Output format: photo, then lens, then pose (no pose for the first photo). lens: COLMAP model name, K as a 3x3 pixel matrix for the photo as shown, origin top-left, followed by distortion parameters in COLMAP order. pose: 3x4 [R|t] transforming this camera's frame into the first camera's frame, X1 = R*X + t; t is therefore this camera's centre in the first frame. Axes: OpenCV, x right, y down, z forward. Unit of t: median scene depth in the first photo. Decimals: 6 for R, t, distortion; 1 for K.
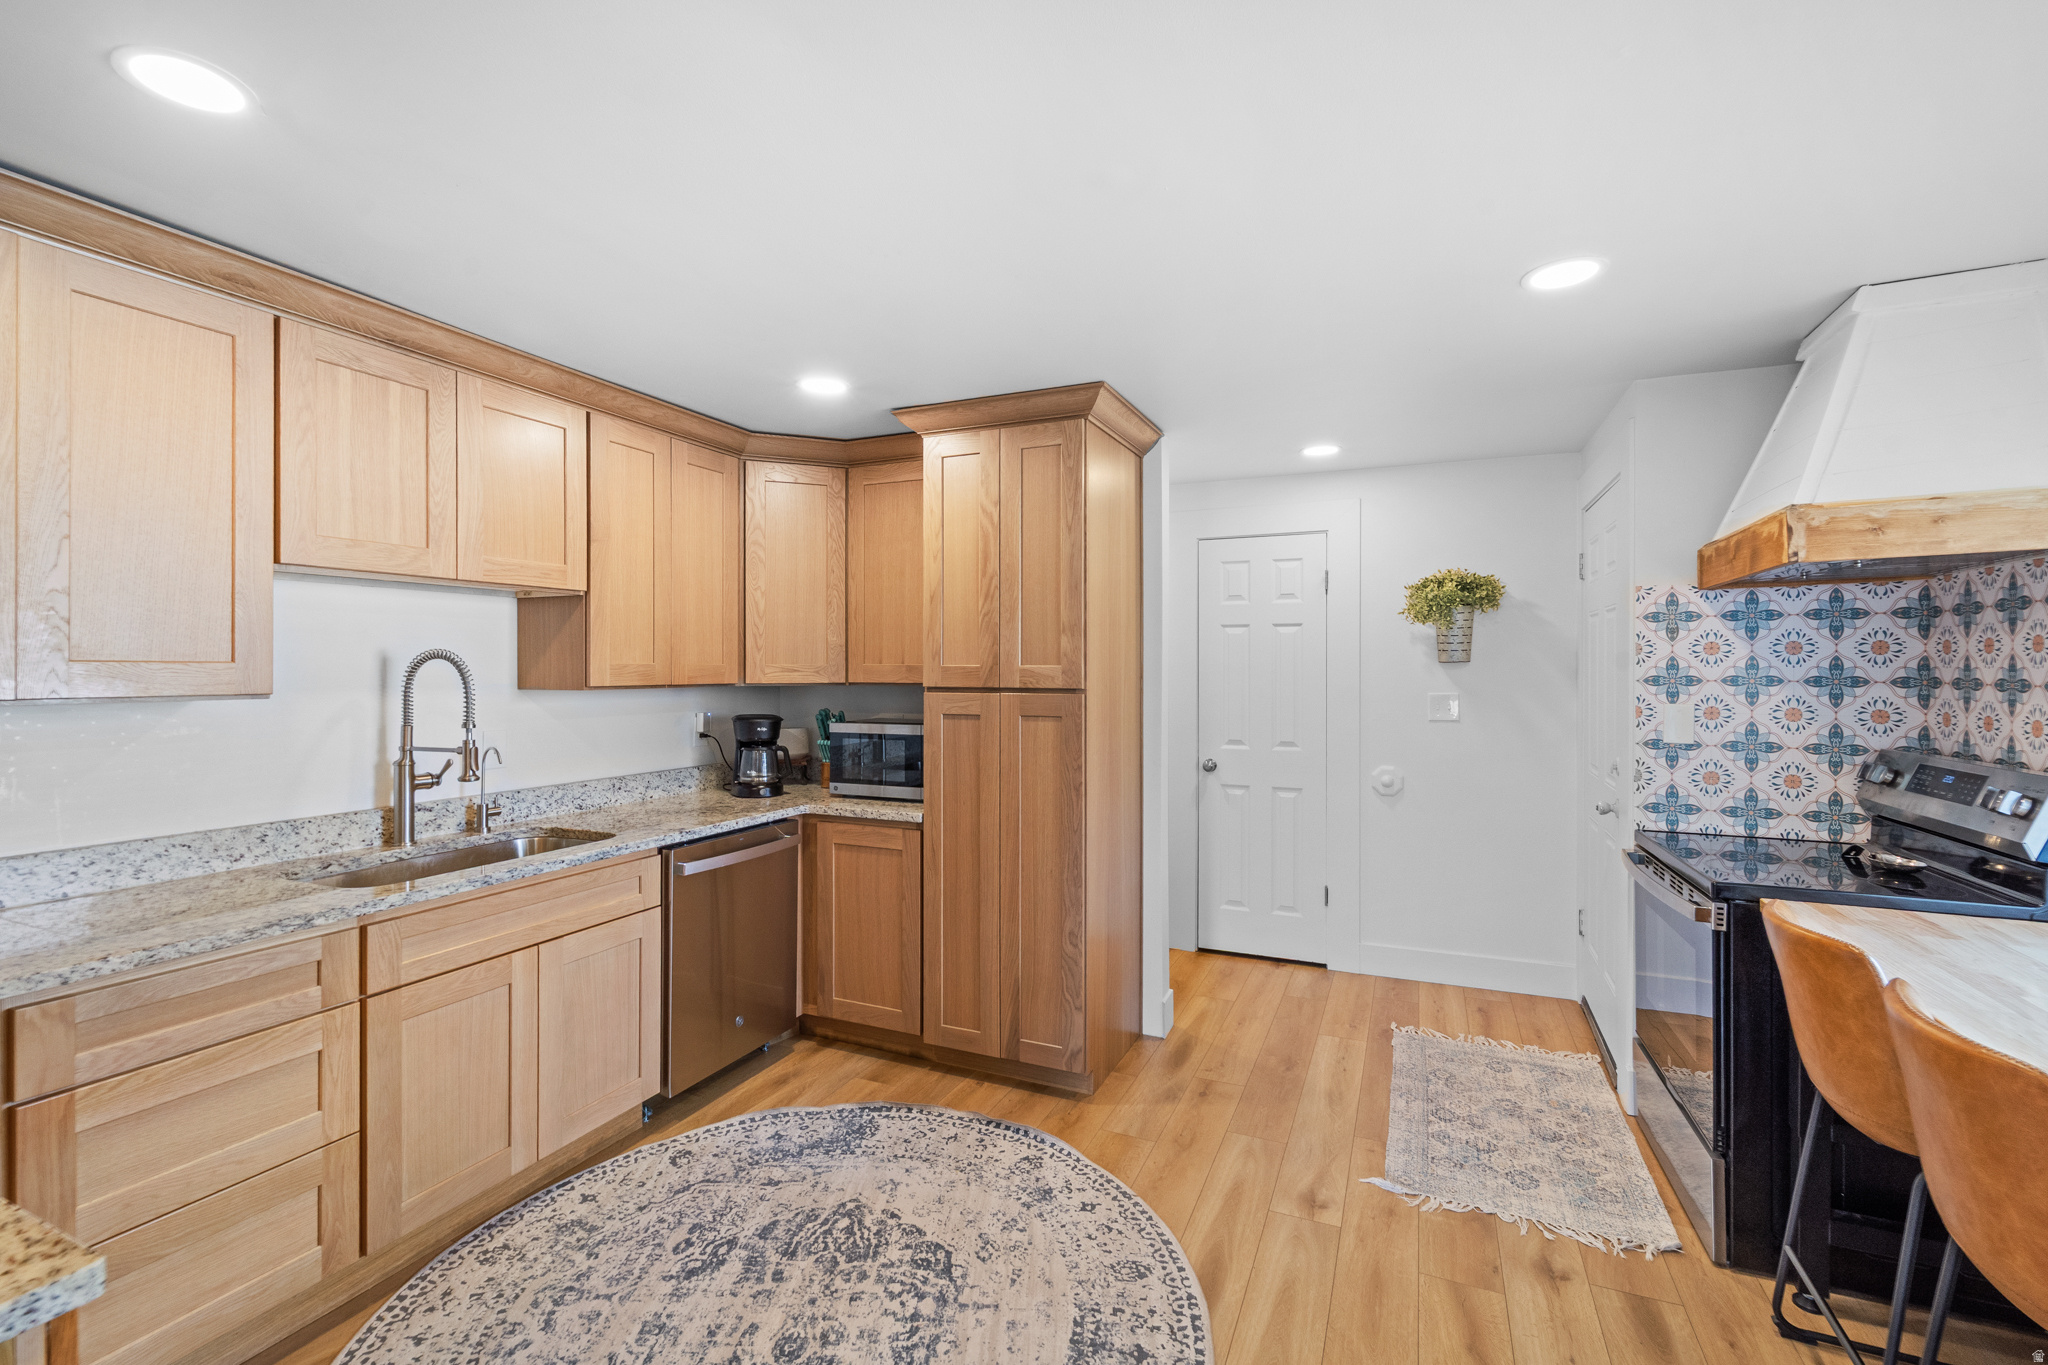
lens RADIAL K [[862.2, 0, 1020.0], [0, 862.2, 671.8], [0, 0, 1]] dist [0.002568, -0.002253]
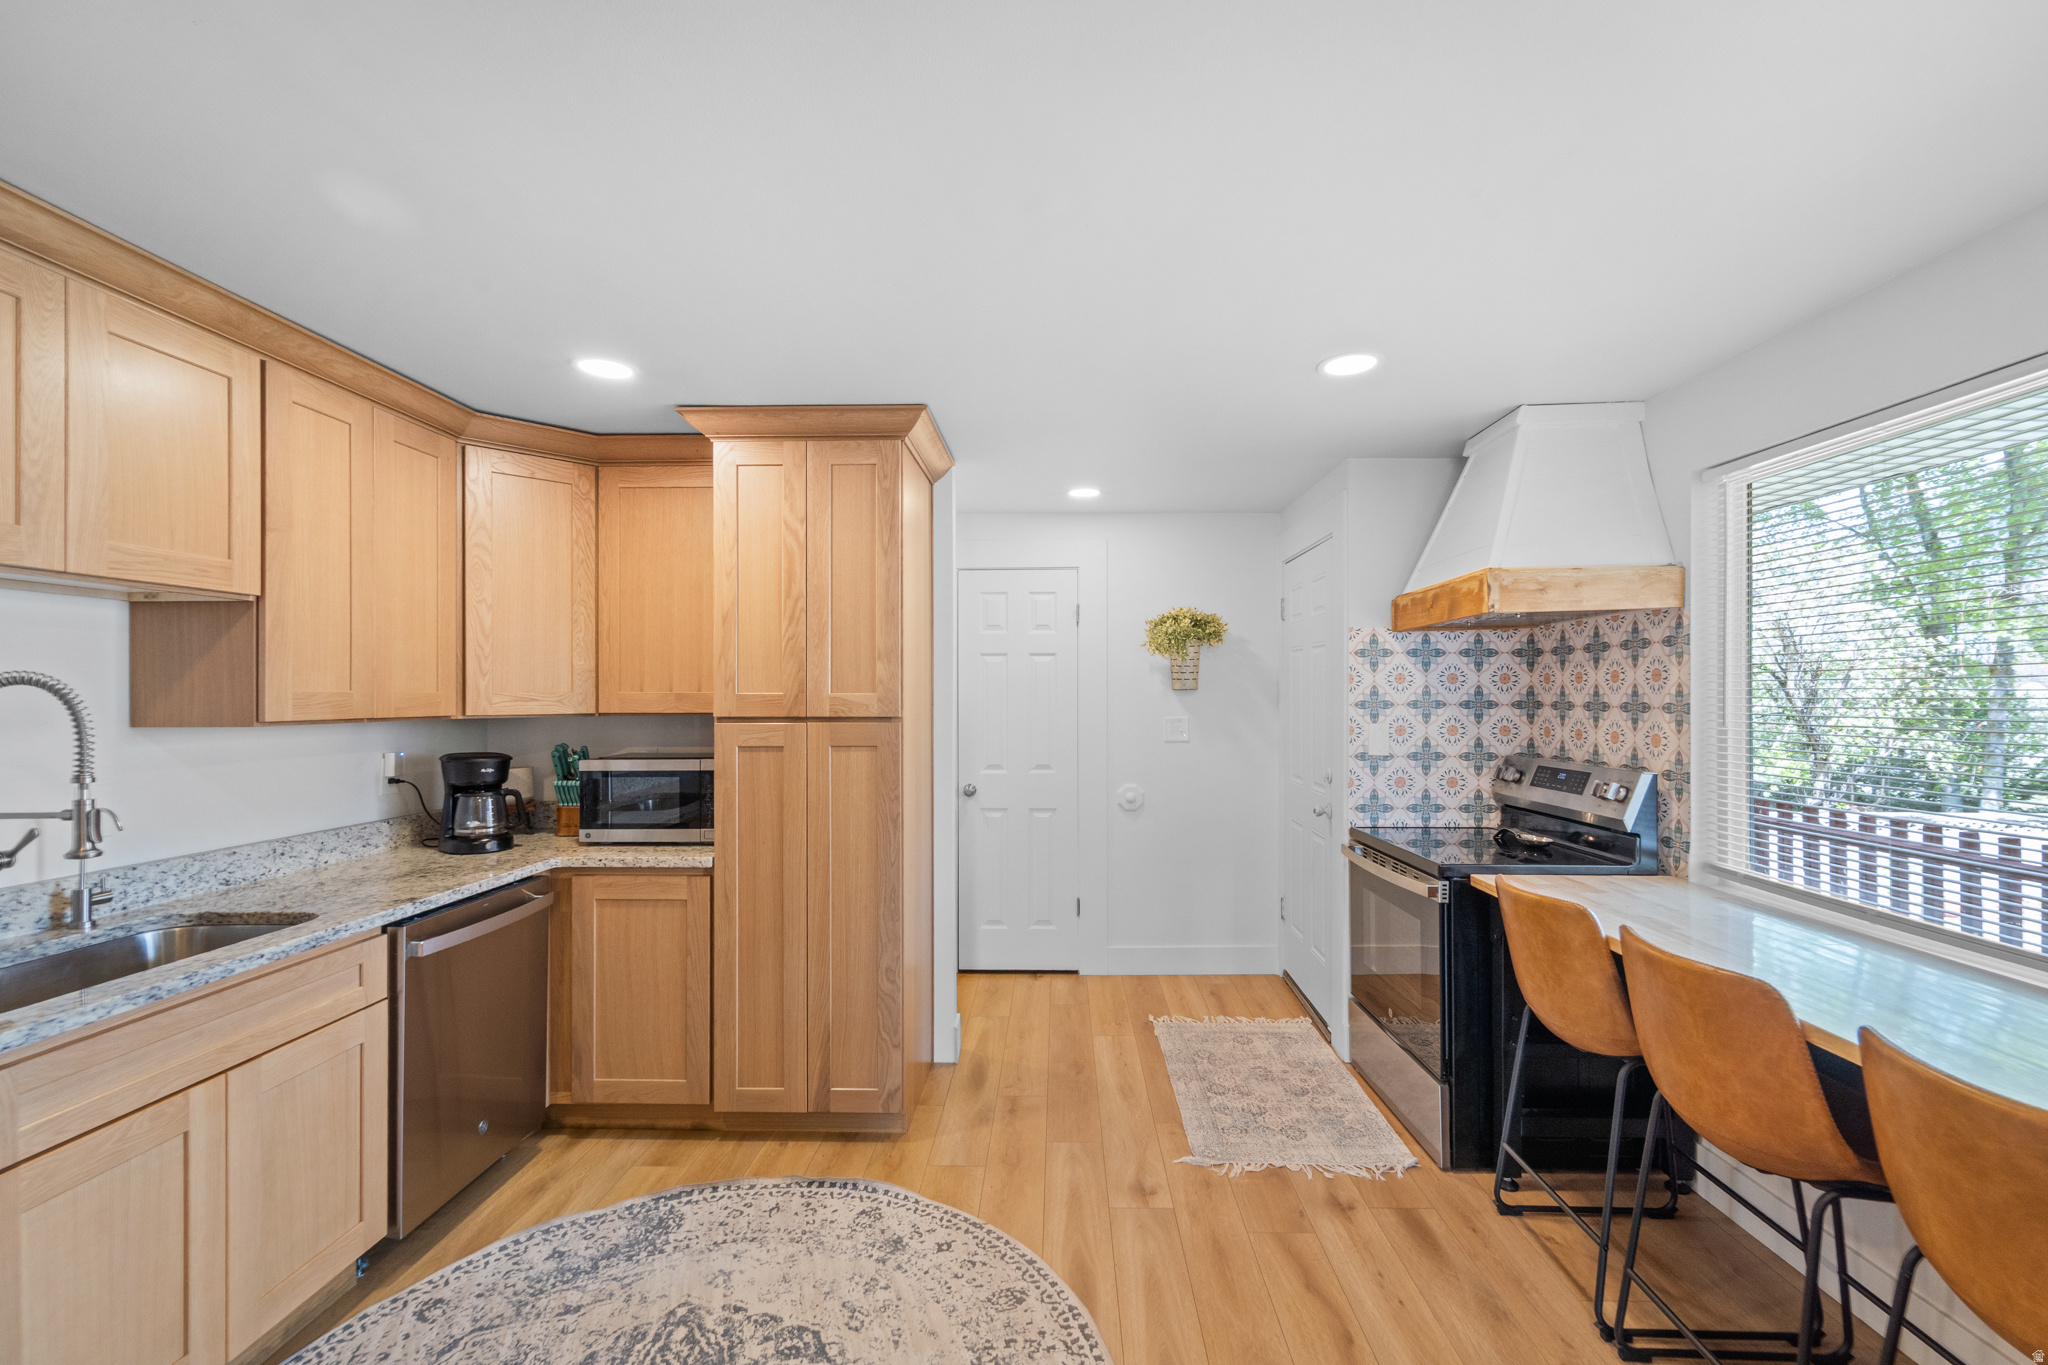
lens RADIAL K [[862.2, 0, 1019.4], [0, 862.2, 694.5], [0, 0, 1]] dist [0.002568, -0.002253]
pose [[0.926449, -0.002257, 0.376414, -0.176641], [0.003511, 0.999990, -0.002645, -0.002791], [-0.376405, 0.003772, 0.926448, 0.049399]]
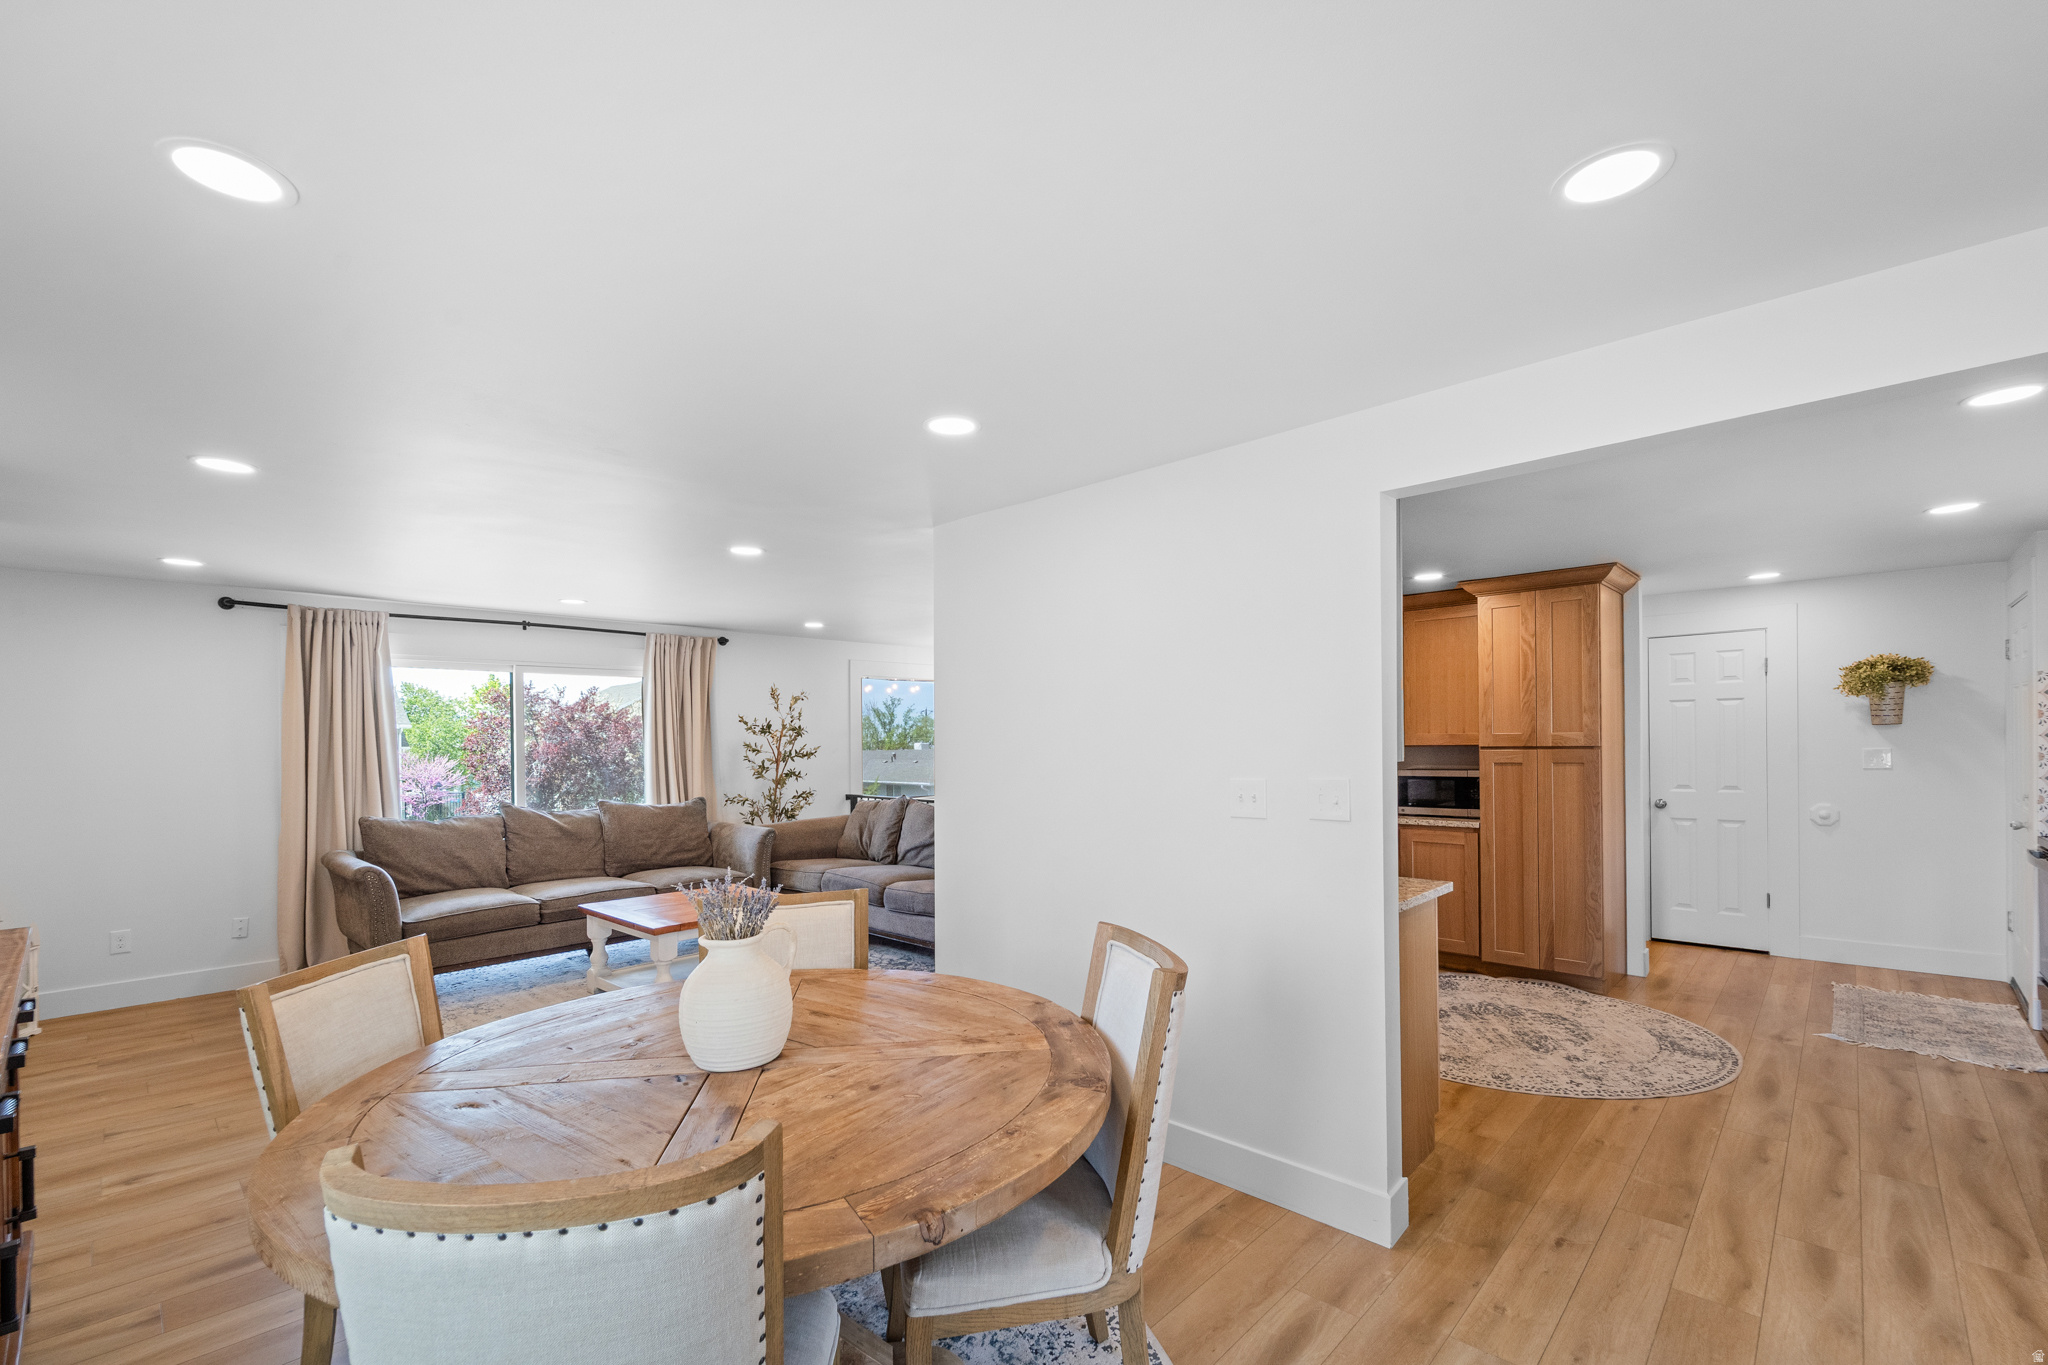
lens RADIAL K [[862.2, 0, 1027.0], [0, 862.2, 745.6], [0, 0, 1]] dist [0.002568, -0.002253]
pose [[0.946094, -0.012618, -0.323646, -0.452055], [0.015017, 0.999875, 0.004919, -0.006701], [0.323543, -0.009514, 0.946166, -0.969369]]
